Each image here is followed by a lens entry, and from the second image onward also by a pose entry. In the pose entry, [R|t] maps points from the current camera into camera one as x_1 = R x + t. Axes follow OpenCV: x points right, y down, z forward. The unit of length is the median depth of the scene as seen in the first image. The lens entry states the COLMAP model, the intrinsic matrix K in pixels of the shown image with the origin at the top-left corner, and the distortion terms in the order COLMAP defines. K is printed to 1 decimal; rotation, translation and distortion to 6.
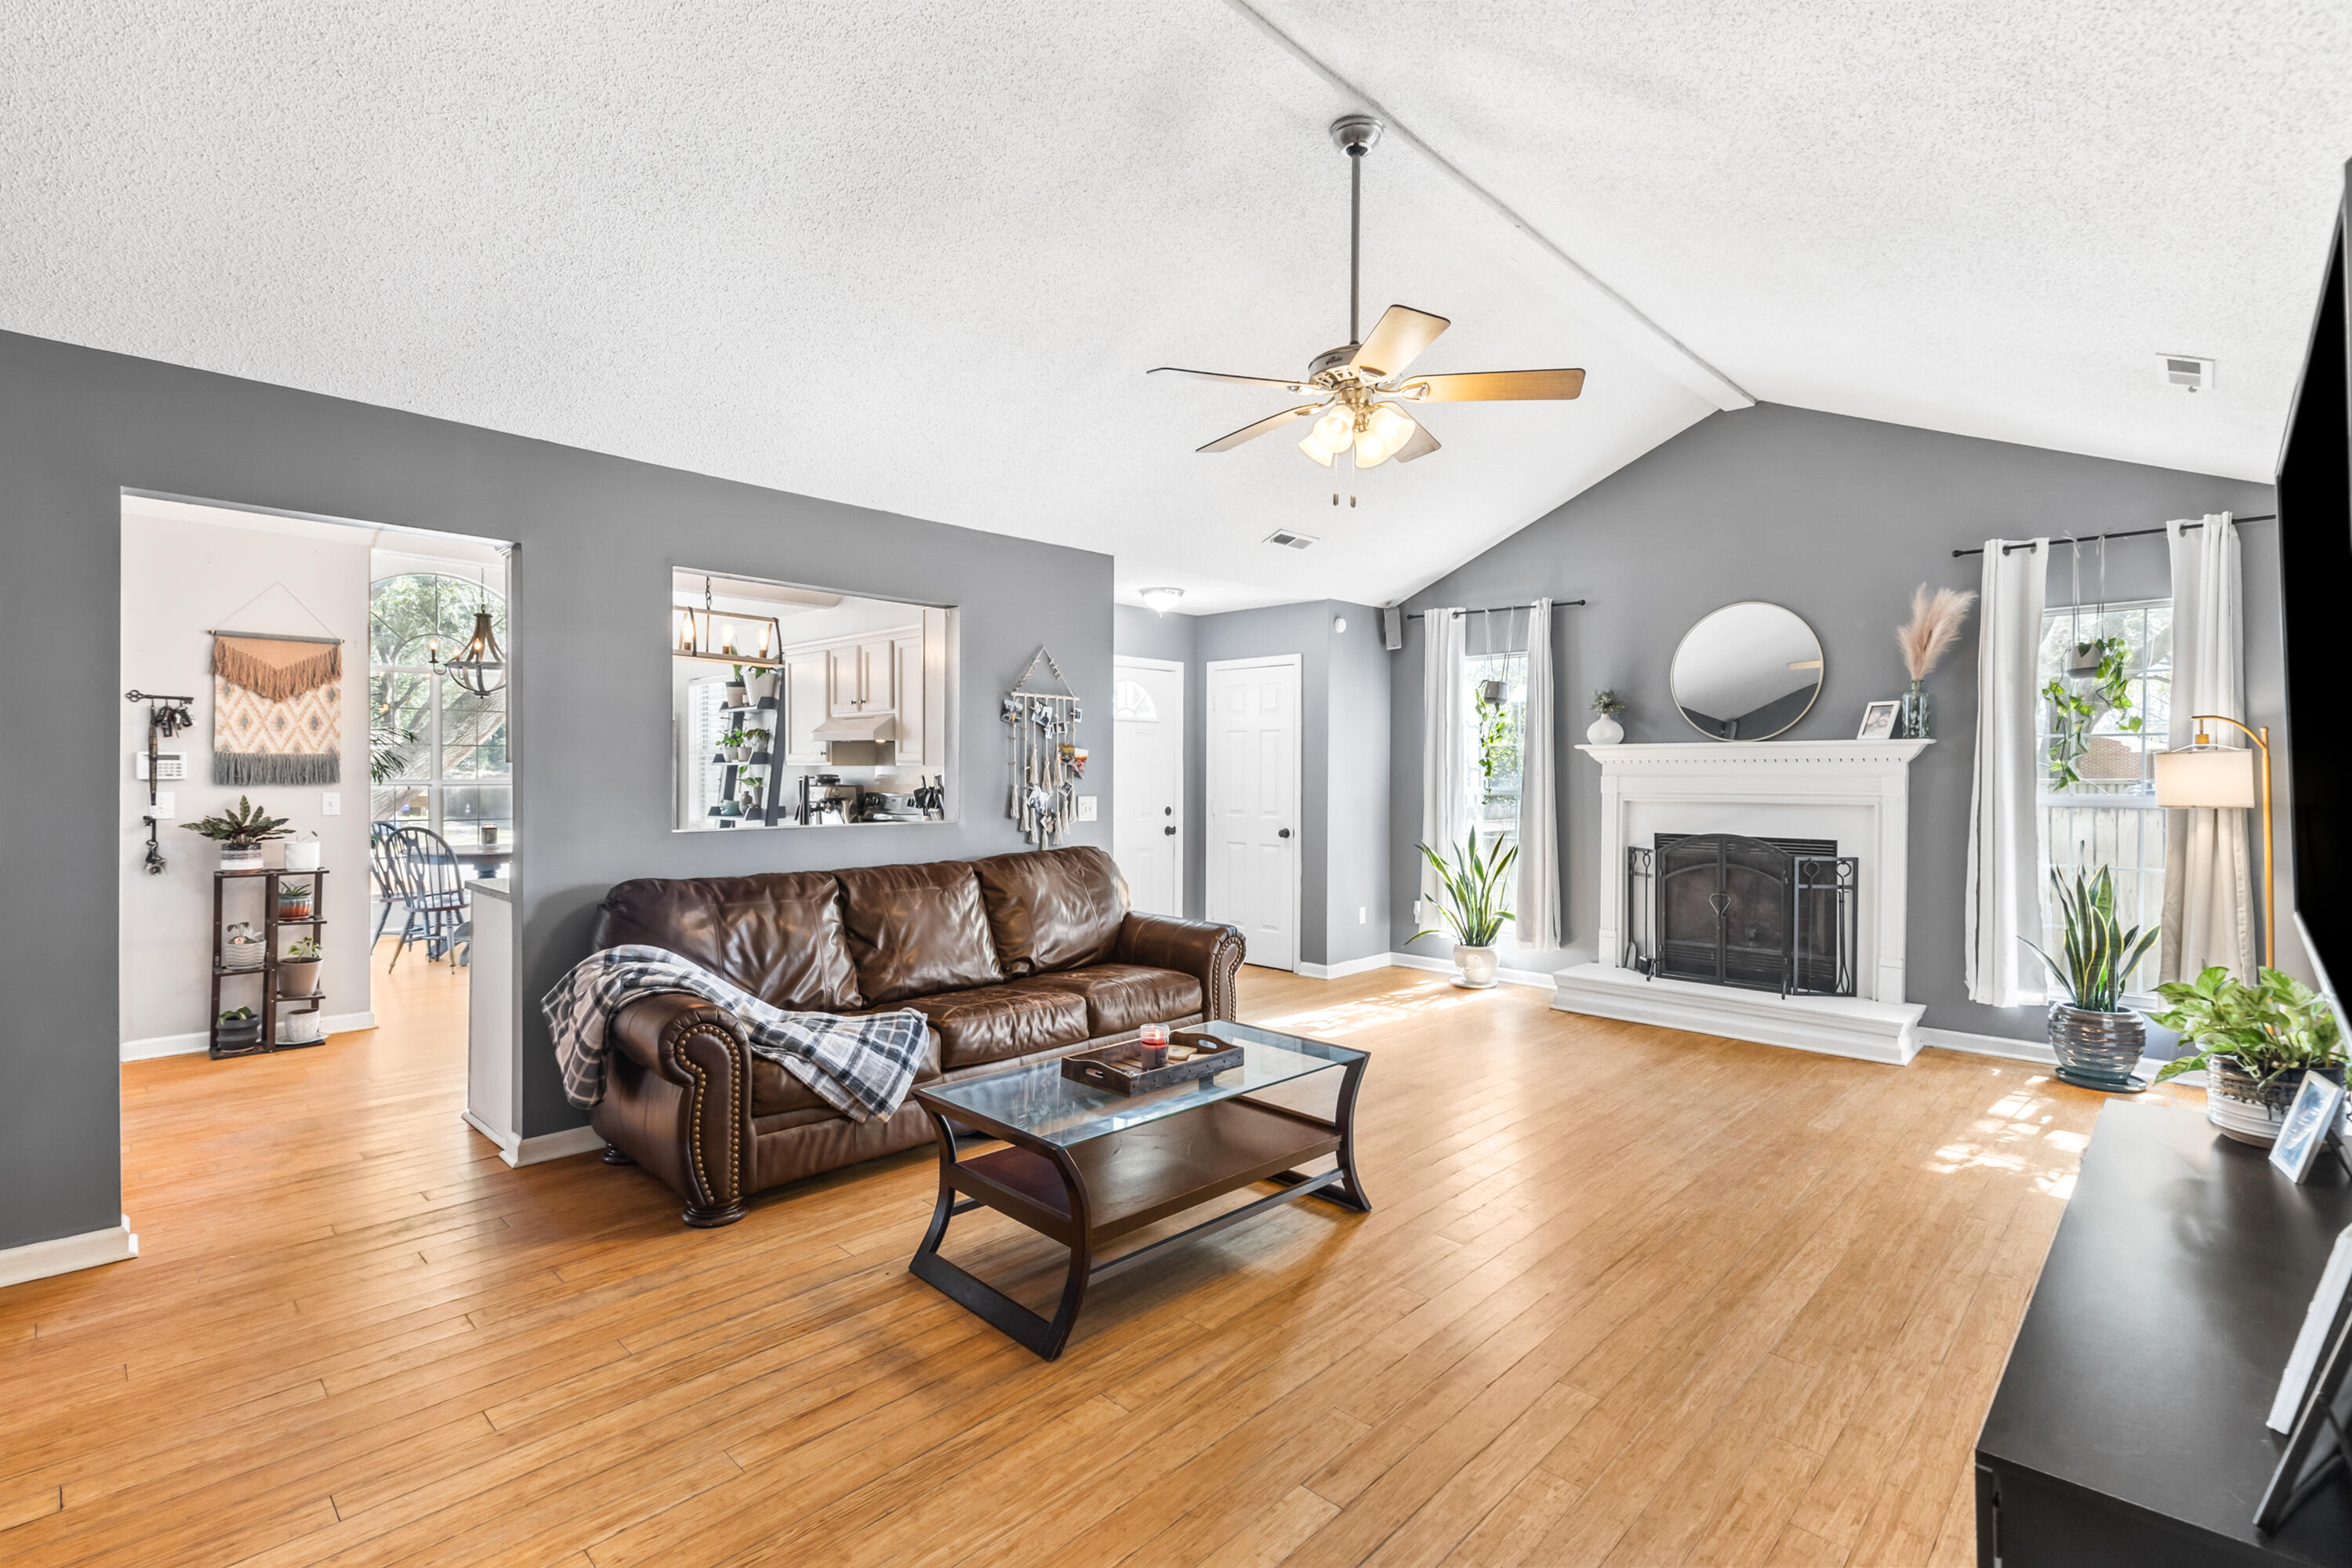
lens RADIAL K [[1067.8, 0, 1186.2], [0, 1067.8, 776.3], [0, 0, 1]] dist [0.008061, 0.000795]
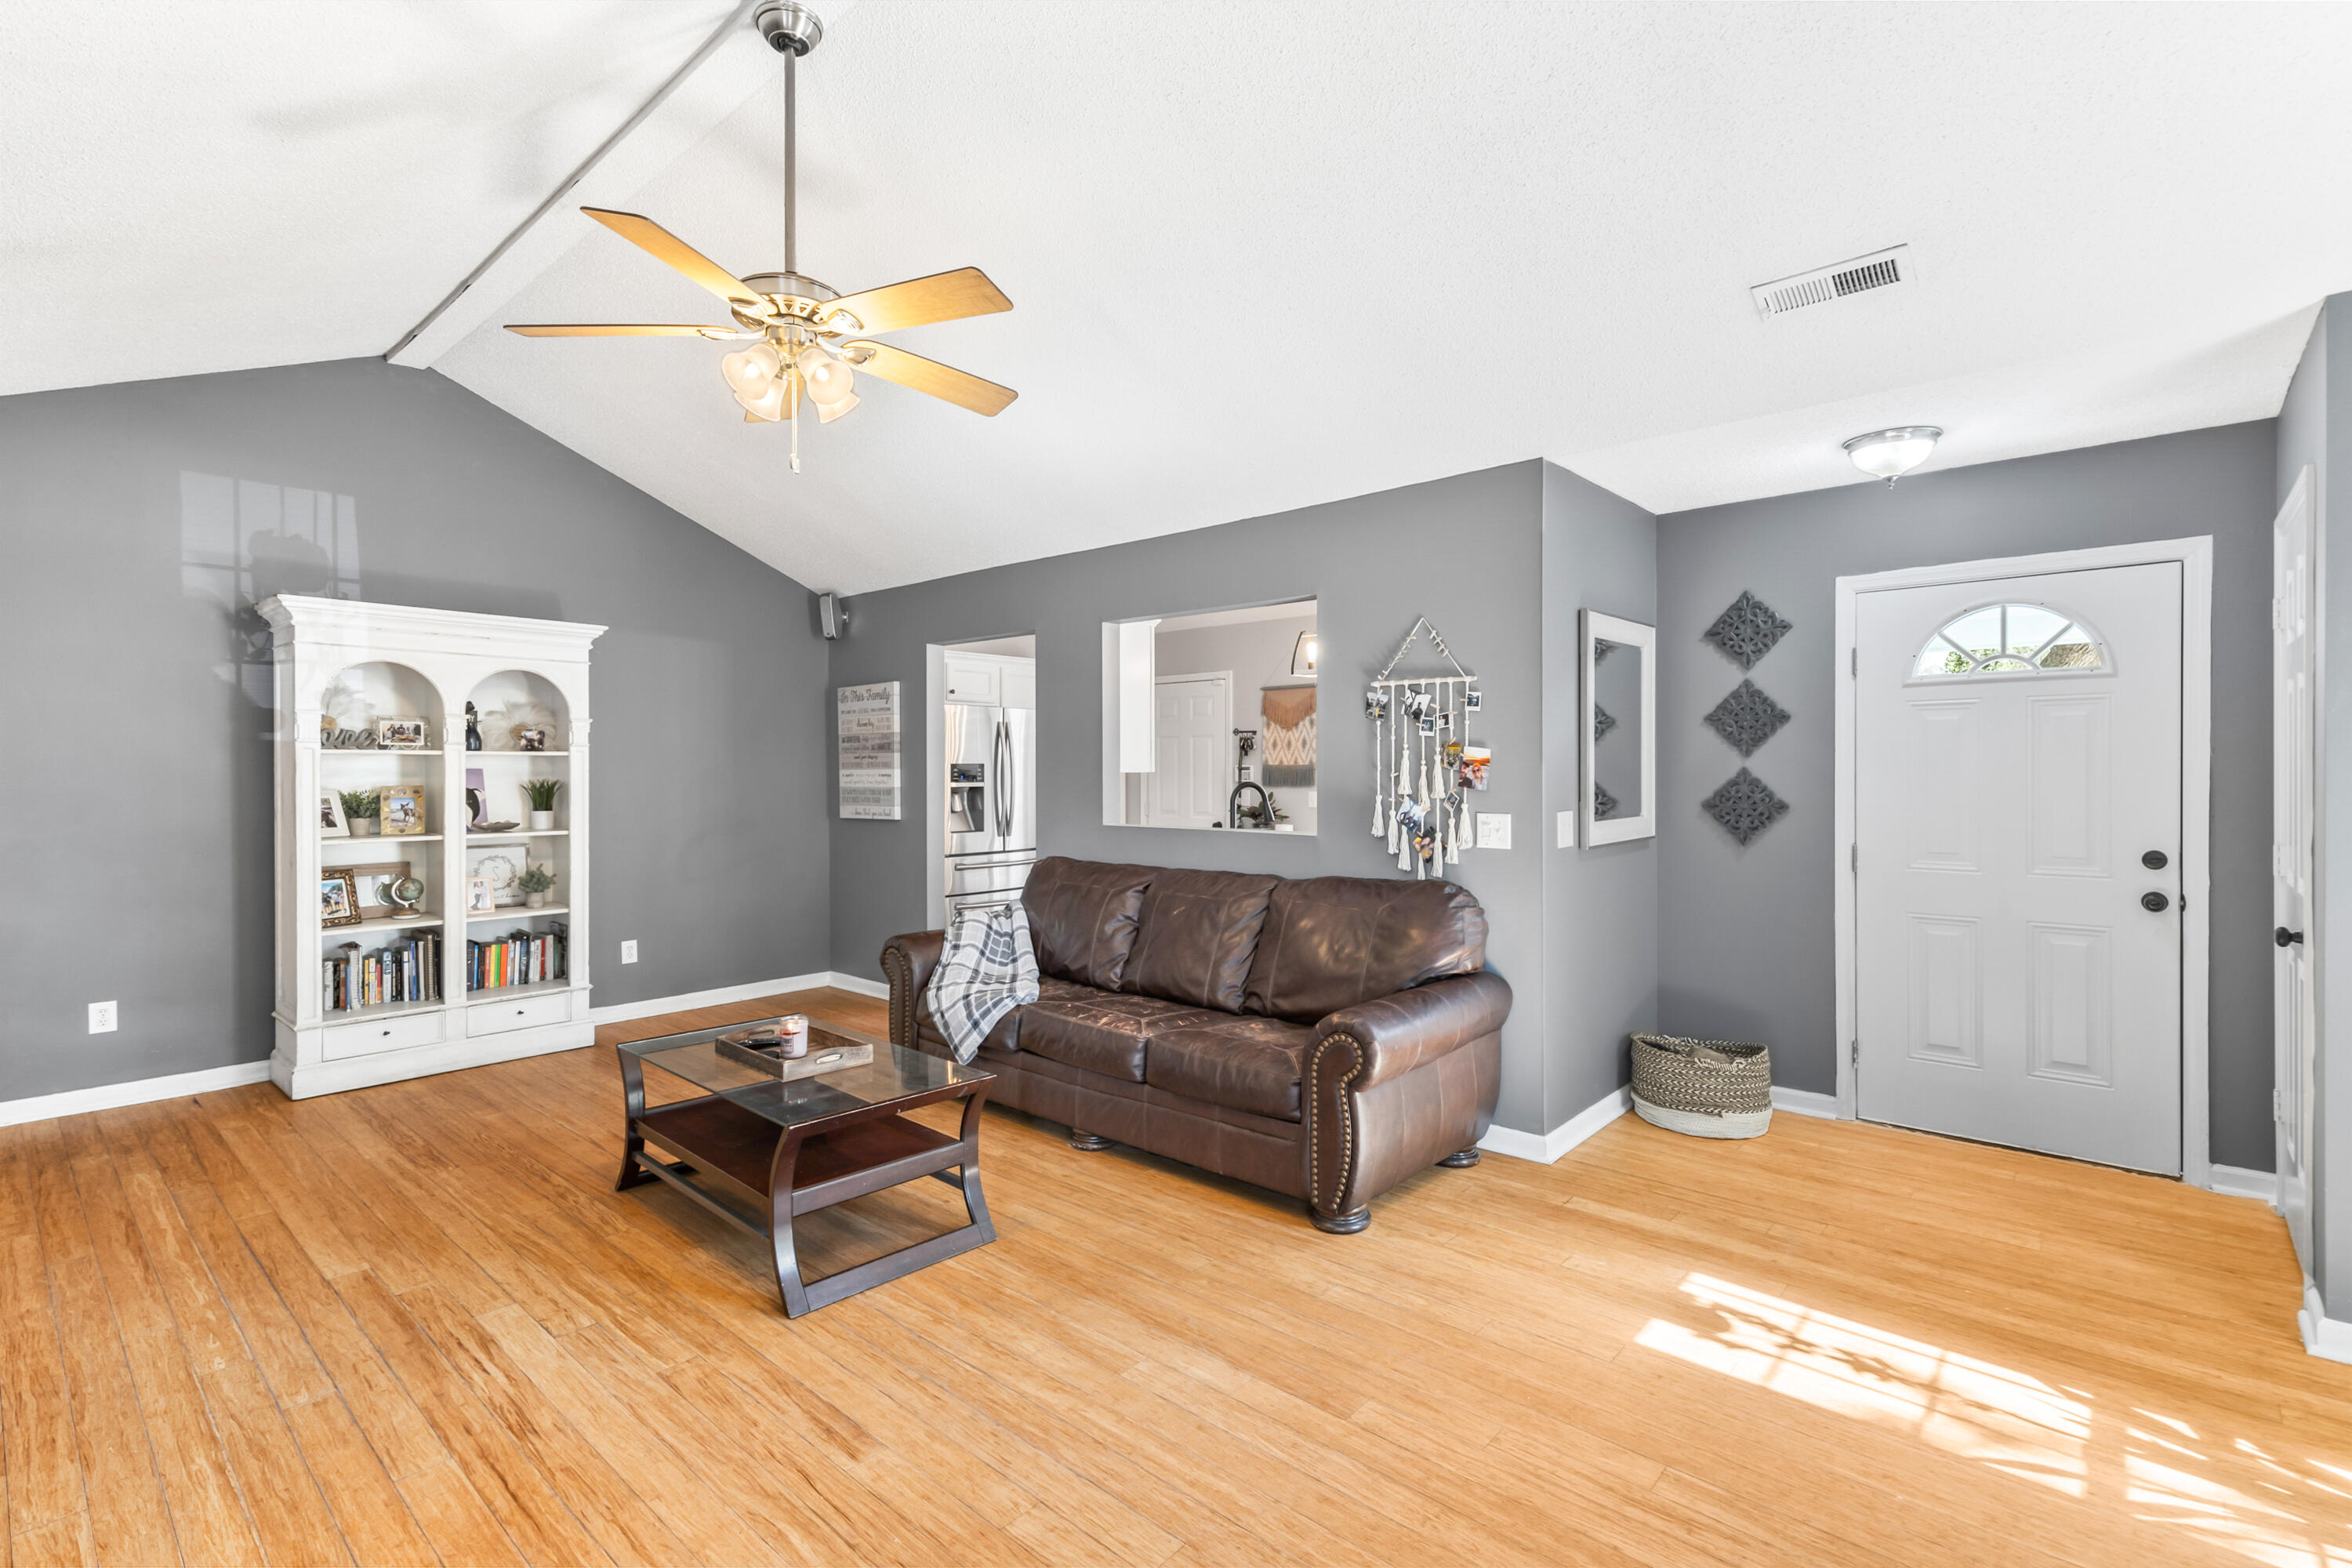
lens RADIAL K [[1067.8, 0, 1186.2], [0, 1067.8, 776.3], [0, 0, 1]] dist [0.008061, 0.000795]
pose [[0.041910, 0.000837, -0.999121, 0.631590], [-0.000012, 1.000000, 0.000837, -0.006788], [0.999121, -0.000023, 0.041910, 0.796951]]
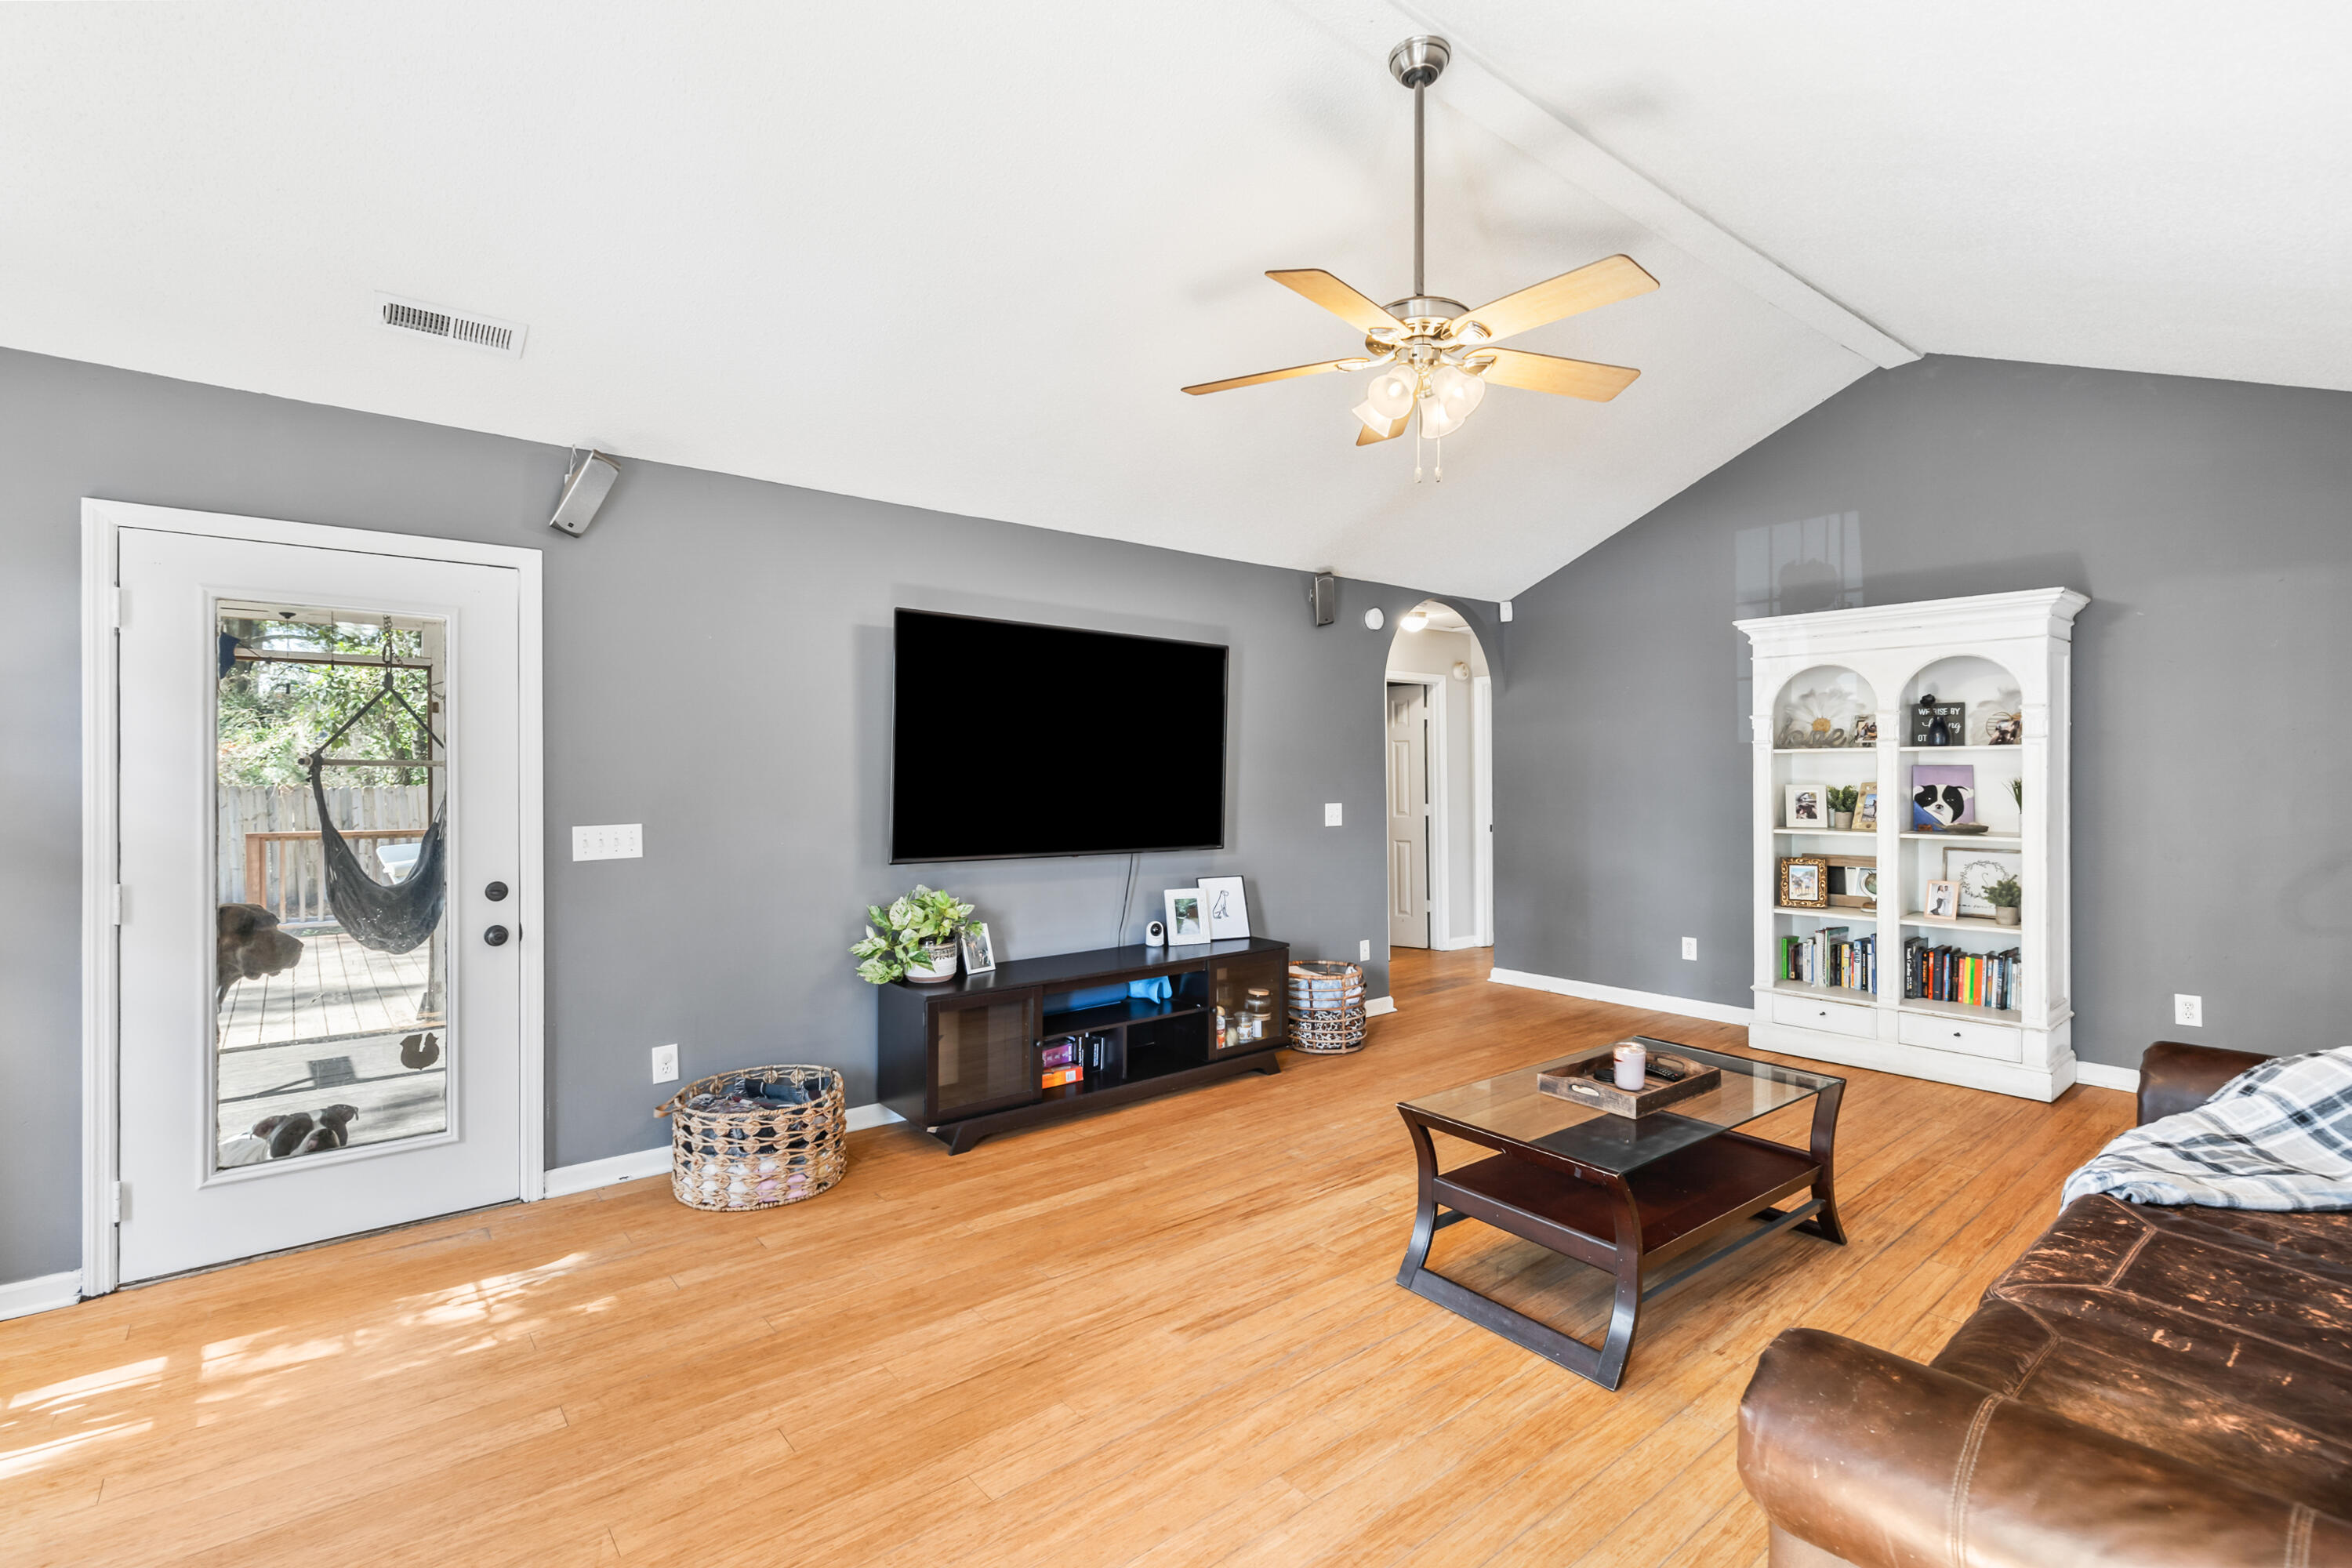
lens RADIAL K [[1067.8, 0, 1186.2], [0, 1067.8, 776.3], [0, 0, 1]] dist [0.008061, 0.000795]
pose [[-0.993569, 0.000825, 0.113229, 0.155587], [0.001559, 0.999978, 0.006397, -0.010144], [-0.113221, 0.006532, -0.993548, 1.186168]]
